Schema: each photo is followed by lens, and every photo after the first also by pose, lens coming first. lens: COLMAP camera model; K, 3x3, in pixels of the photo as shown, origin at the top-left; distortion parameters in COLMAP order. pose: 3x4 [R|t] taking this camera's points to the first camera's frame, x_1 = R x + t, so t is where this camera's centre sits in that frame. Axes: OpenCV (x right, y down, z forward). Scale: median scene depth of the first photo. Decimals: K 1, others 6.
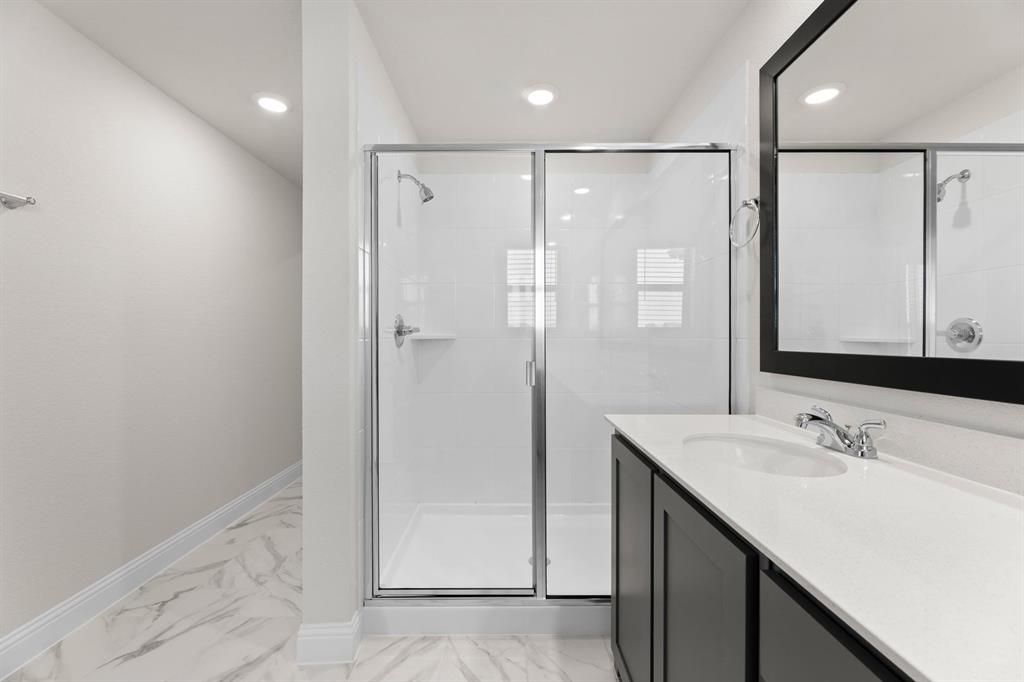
lens RADIAL K [[415.0, 0, 516.5], [0, 415.0, 336.1], [0, 0, 1]] dist [0.001384, -0.001218]
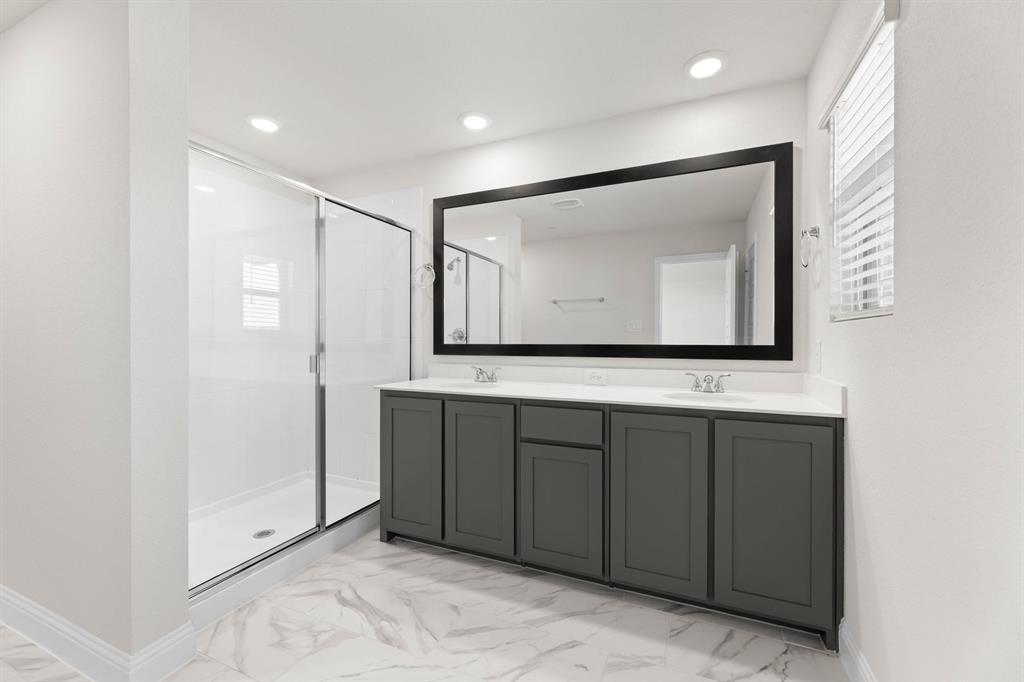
lens RADIAL K [[415.0, 0, 506.7], [0, 415.0, 340.1], [0, 0, 1]] dist [0.001384, -0.001218]
pose [[0.414316, -0.006166, 0.910112, -0.937242], [0.001546, 0.999980, 0.006071, 0.004849], [-0.910132, -0.001108, 0.414317, -0.104615]]
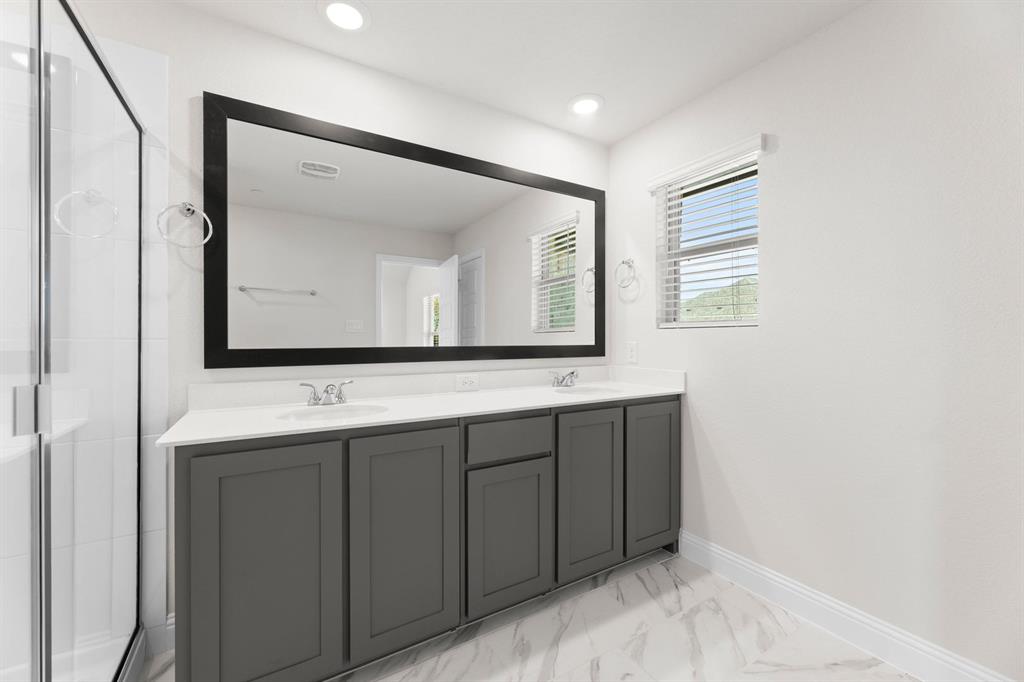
lens RADIAL K [[415.0, 0, 515.8], [0, 415.0, 340.9], [0, 0, 1]] dist [0.001384, -0.001218]
pose [[-0.506815, -0.004735, 0.862042, -0.690792], [-0.000848, 0.999987, 0.004994, 0.005200], [-0.862055, 0.001800, -0.506812, 0.767857]]
